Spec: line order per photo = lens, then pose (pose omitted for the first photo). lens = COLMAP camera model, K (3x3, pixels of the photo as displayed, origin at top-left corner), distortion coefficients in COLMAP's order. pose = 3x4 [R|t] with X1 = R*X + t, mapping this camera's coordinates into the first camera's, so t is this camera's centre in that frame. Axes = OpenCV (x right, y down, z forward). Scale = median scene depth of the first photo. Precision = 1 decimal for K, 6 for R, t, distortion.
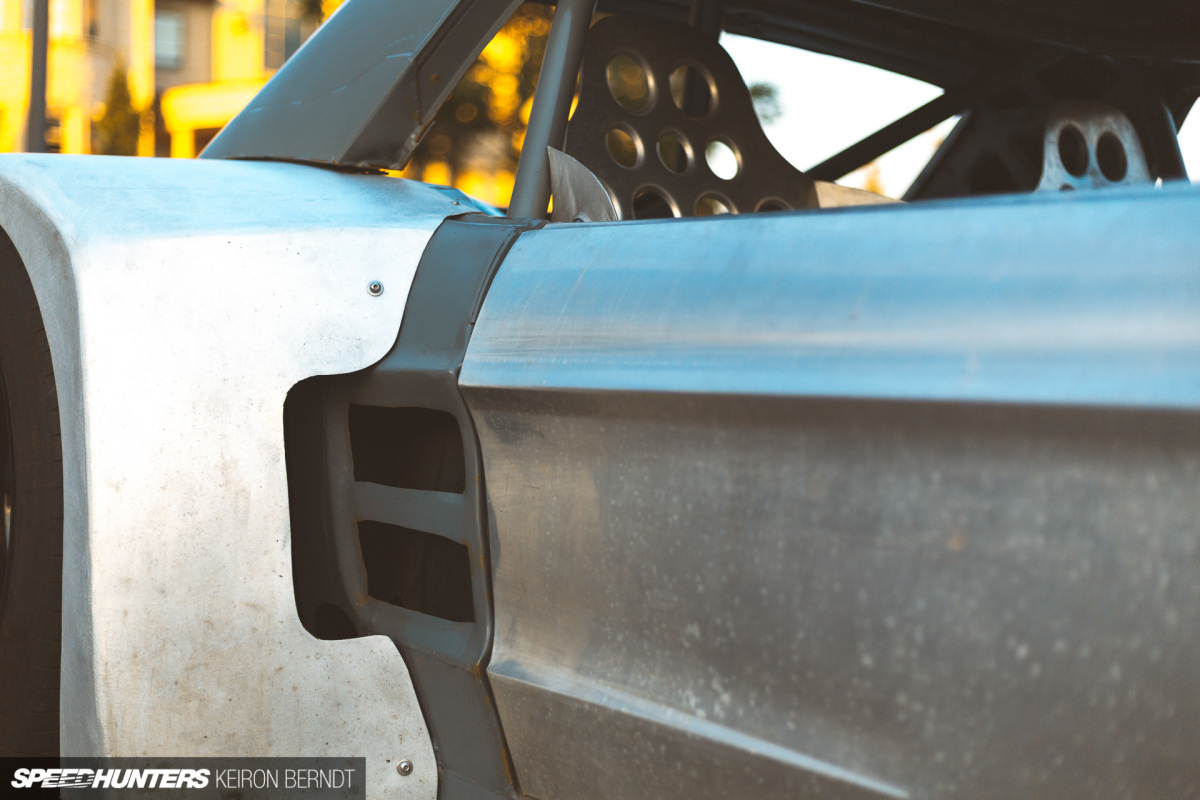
lens RADIAL K [[1904.0, 0, 601.1], [0, 1904.0, 400.1], [0, 0, 1]] dist [0.134417, 0.000000]
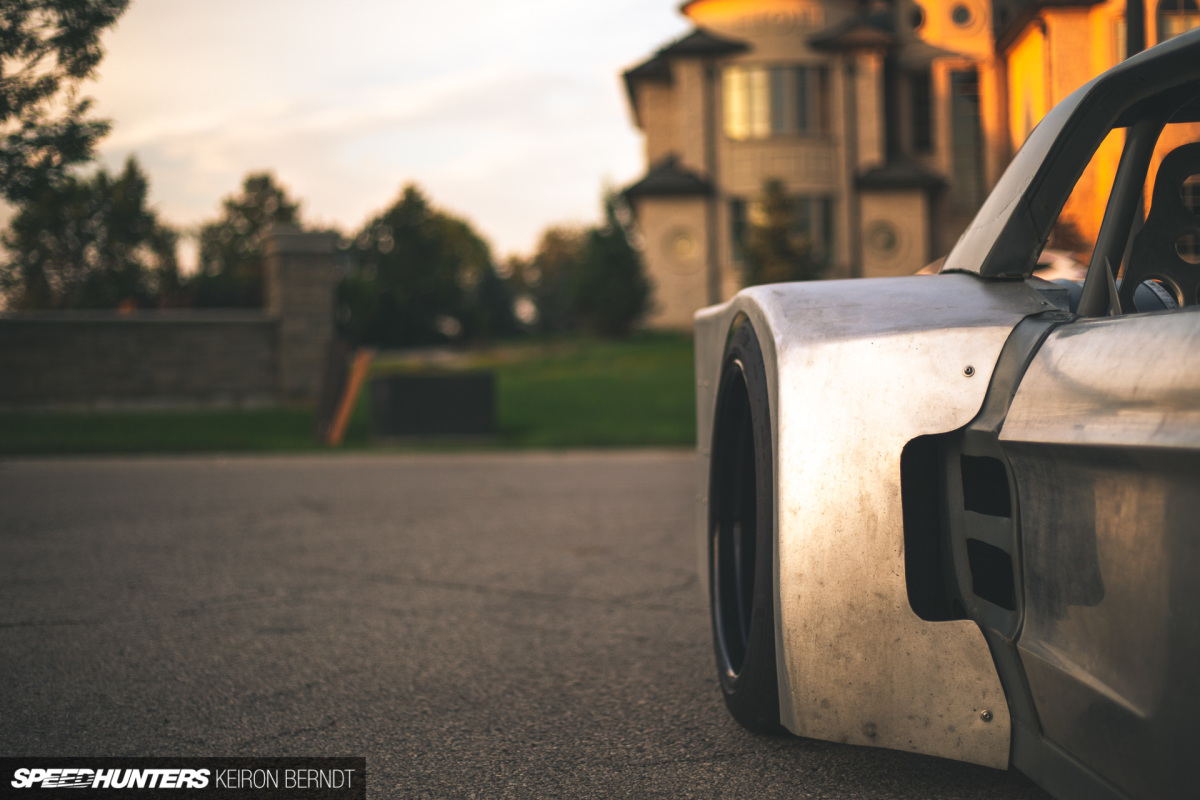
lens RADIAL K [[1904.0, 0, 599.4], [0, 1904.0, 399.4], [0, 0, 1]] dist [0.134417, 0.000000]
pose [[0.842445, -0.030283, -0.537931, 0.419675], [0.016020, 0.999386, -0.031173, 0.001286], [0.538545, 0.017644, 0.842412, -0.331826]]
